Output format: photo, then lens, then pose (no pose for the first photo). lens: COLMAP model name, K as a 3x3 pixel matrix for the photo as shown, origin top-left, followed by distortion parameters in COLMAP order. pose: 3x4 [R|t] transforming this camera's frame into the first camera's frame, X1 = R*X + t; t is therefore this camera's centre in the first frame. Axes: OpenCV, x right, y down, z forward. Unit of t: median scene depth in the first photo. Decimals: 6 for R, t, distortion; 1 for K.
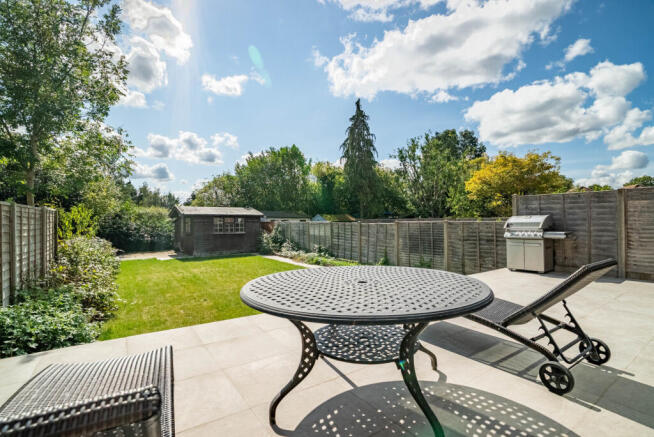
lens RADIAL K [[305.2, 0, 327.0], [0, 305.2, 218.5], [0, 0, 1]] dist [-0.000233, 0.000012]
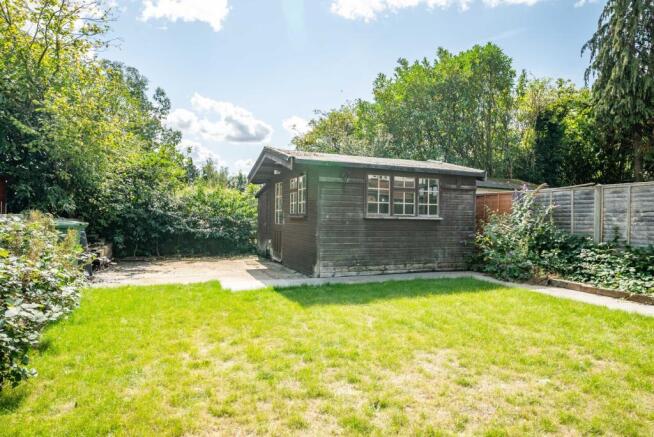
lens RADIAL K [[374.9, 0, 327.0], [0, 374.9, 218.5], [0, 0, 1]] dist [0.000483, -0.000079]
pose [[0.971494, 0.019323, -0.236274, -0.296565], [-0.019664, 0.999806, 0.000911, 0.049168], [0.236245, 0.003761, 0.971686, 0.532739]]
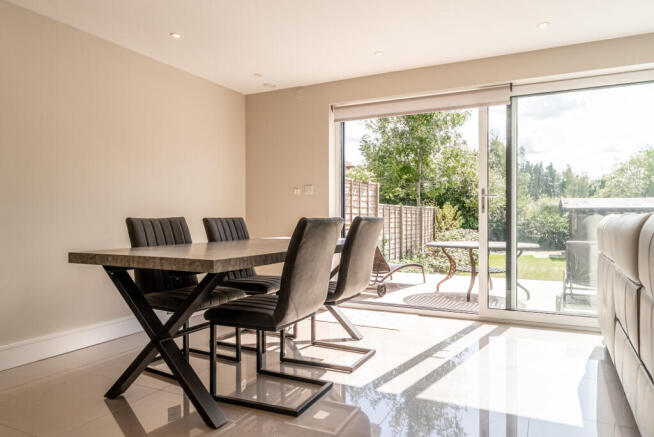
lens RADIAL K [[449.3, 0, 327.0], [0, 449.3, 218.5], [0, 0, 1]] dist [0.066159, 0.000738]
pose [[0.476670, 0.014466, -0.878963, 0.314846], [-0.001069, 0.999873, 0.015876, -0.004553], [0.879082, -0.006628, 0.476625, -0.186124]]
